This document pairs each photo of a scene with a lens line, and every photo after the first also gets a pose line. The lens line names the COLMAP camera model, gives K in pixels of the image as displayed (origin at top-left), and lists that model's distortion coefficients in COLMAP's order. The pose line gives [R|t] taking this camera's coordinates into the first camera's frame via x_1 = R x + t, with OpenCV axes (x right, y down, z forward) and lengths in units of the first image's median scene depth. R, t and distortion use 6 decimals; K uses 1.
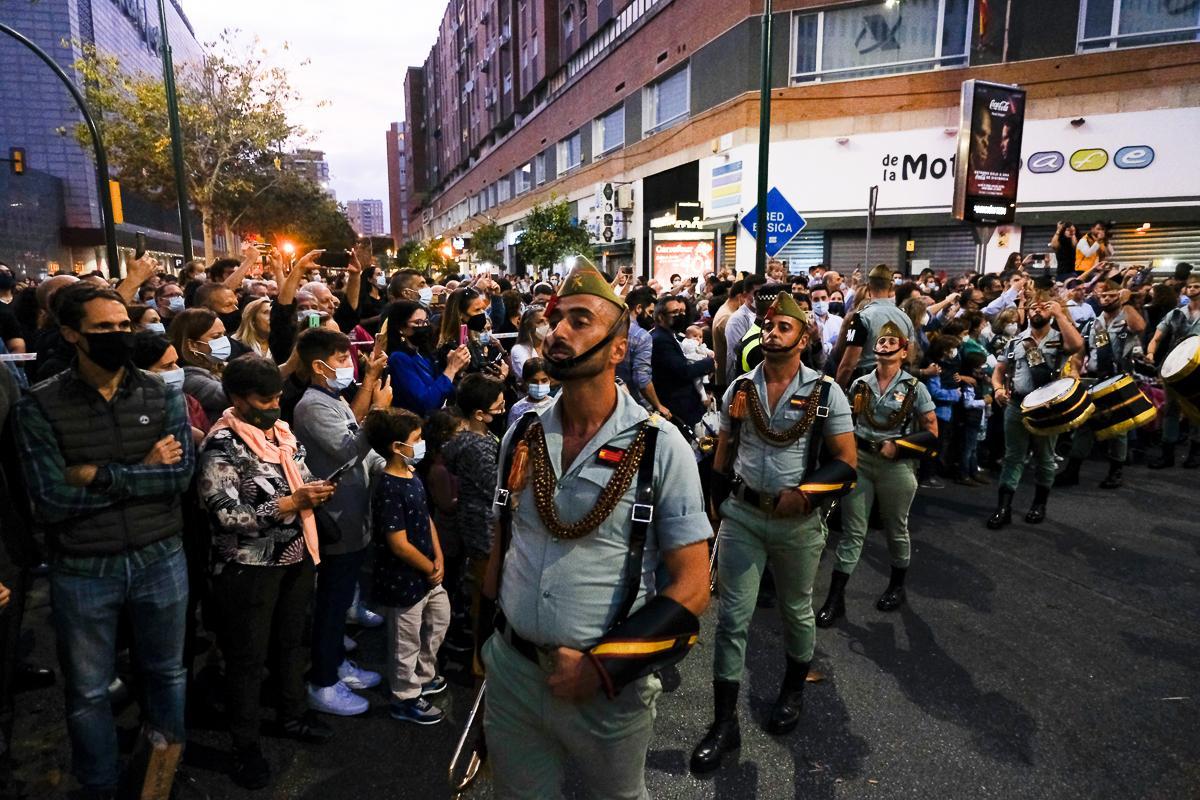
lens RADIAL K [[795.5, 0, 597.1], [0, 795.5, 399.8], [0, 0, 1]] dist [0.000750, 0.010728]
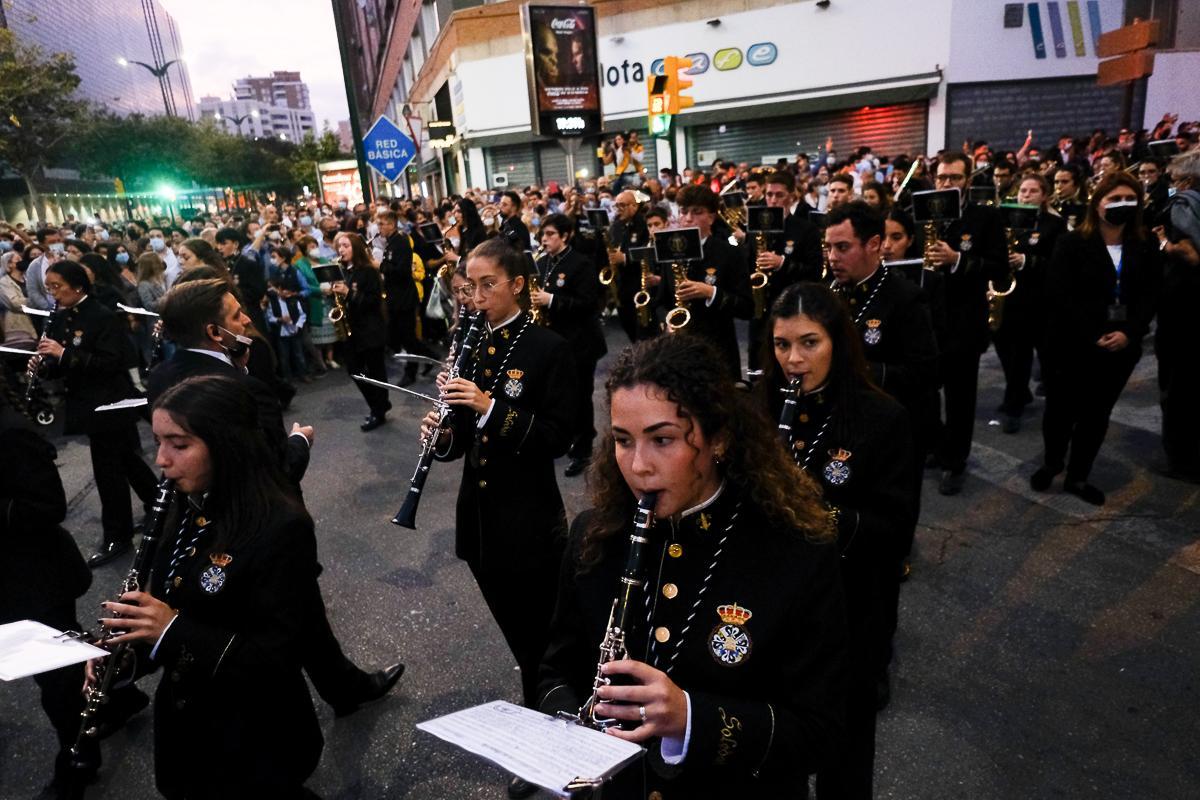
lens RADIAL K [[795.5, 0, 599.7], [0, 795.5, 397.4], [0, 0, 1]] dist [0.000750, 0.010728]
pose [[0.996769, -0.069243, -0.040695, 0.448401], [0.073469, 0.990800, 0.113653, 0.011343], [0.032451, -0.116276, 0.992687, -0.104265]]
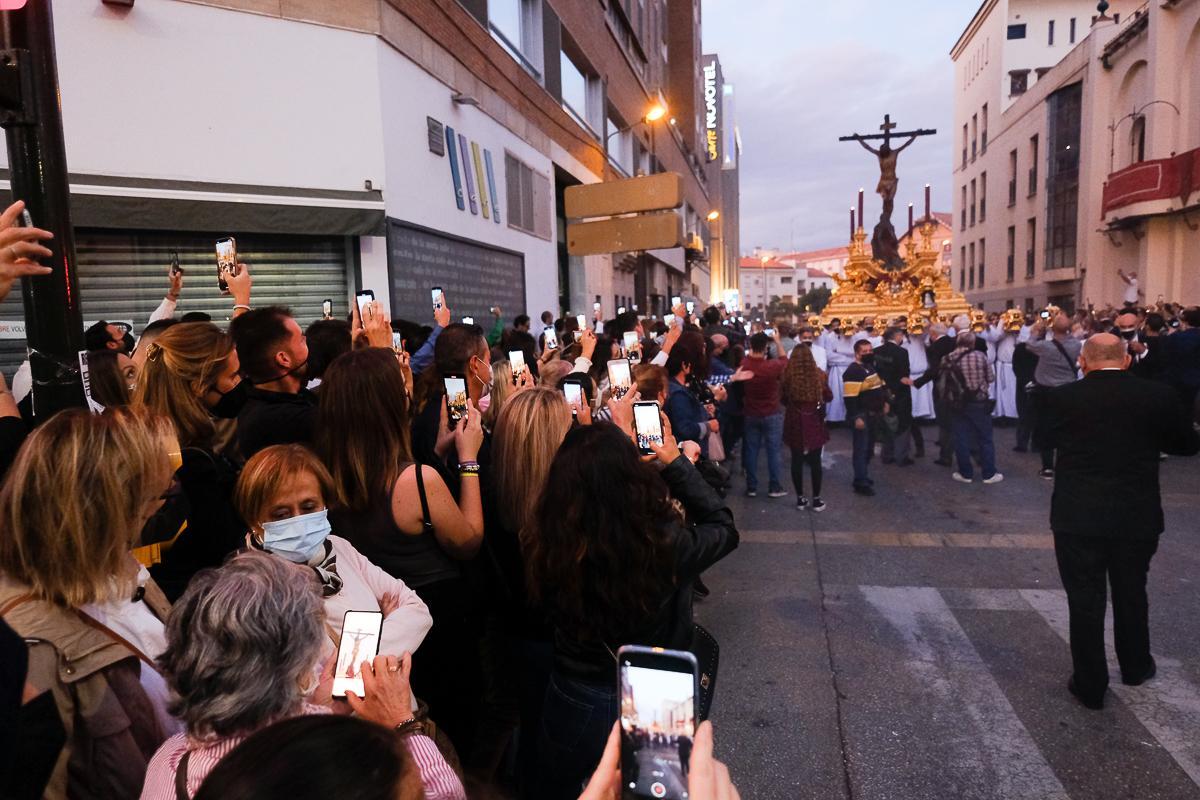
lens RADIAL K [[795.5, 0, 598.7], [0, 795.5, 405.8], [0, 0, 1]] dist [0.000750, 0.010728]
pose [[0.491462, -0.101403, 0.864975, 0.444153], [0.167535, 0.985656, 0.020361, -0.081497], [-0.854633, 0.134907, 0.501401, 0.515005]]
